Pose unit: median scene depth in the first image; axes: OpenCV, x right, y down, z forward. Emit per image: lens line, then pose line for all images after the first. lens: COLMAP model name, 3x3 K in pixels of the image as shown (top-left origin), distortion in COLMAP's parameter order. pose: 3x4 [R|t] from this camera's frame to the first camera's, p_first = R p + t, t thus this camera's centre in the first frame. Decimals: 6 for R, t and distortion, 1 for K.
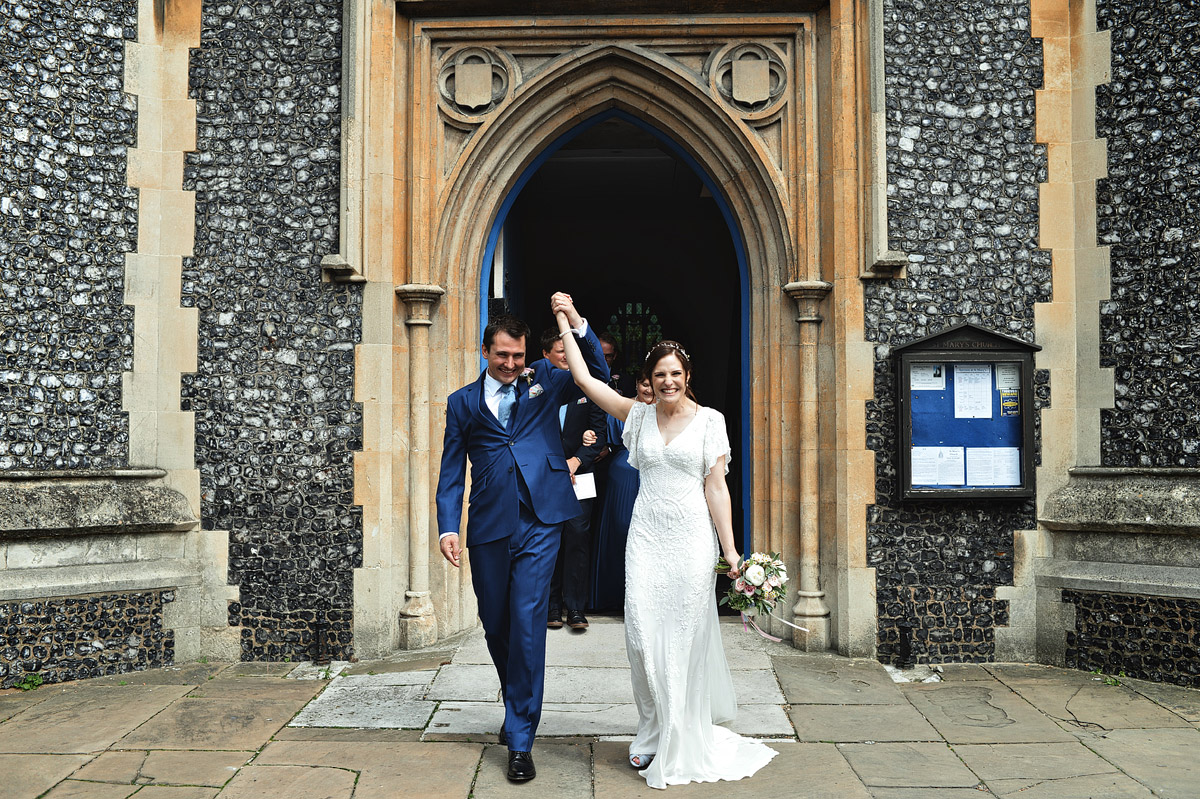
lens RADIAL K [[1229.5, 0, 600.0], [0, 1229.5, 399.5], [0, 0, 1]] dist [-0.102849, 0.141897]
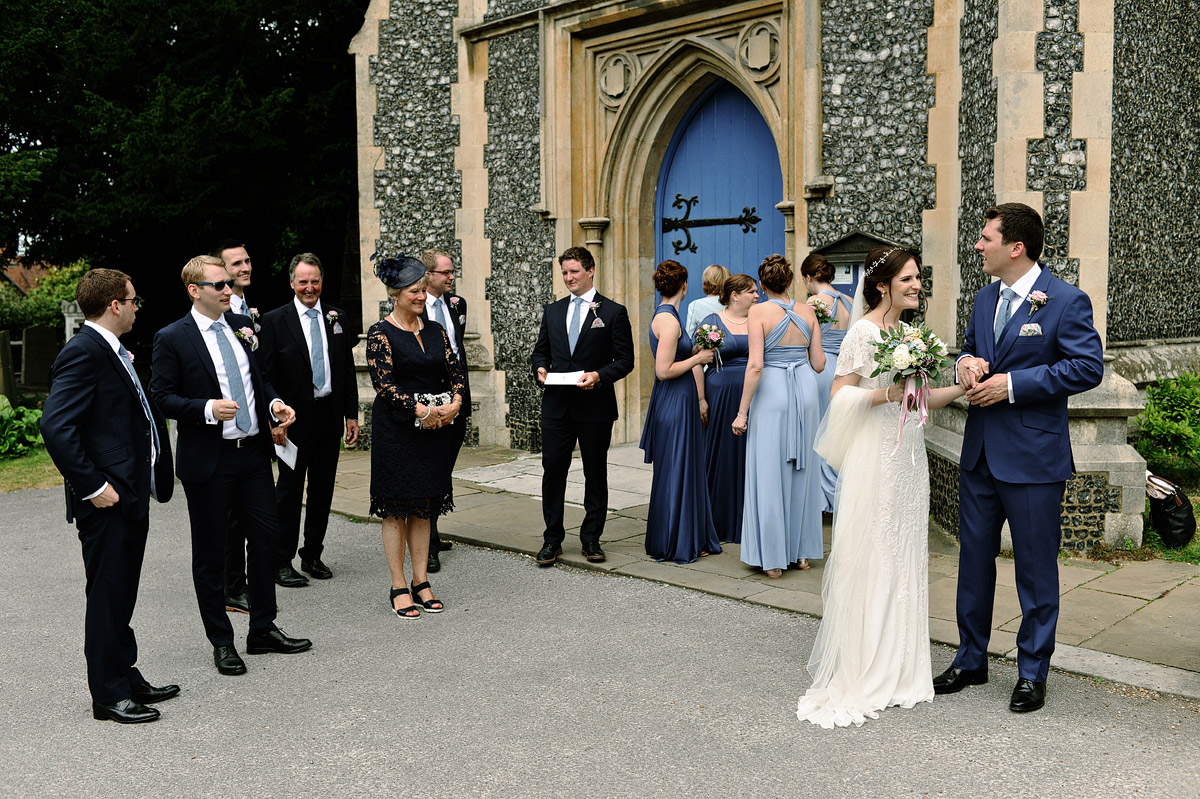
lens RADIAL K [[1229.5, 0, 600.0], [0, 1229.5, 399.5], [0, 0, 1]] dist [-0.102849, 0.141897]
pose [[0.694238, 0.057146, -0.717474, 1.010384], [0.031733, 0.993443, 0.109832, -0.036059], [0.719046, -0.099017, 0.687873, -0.079865]]
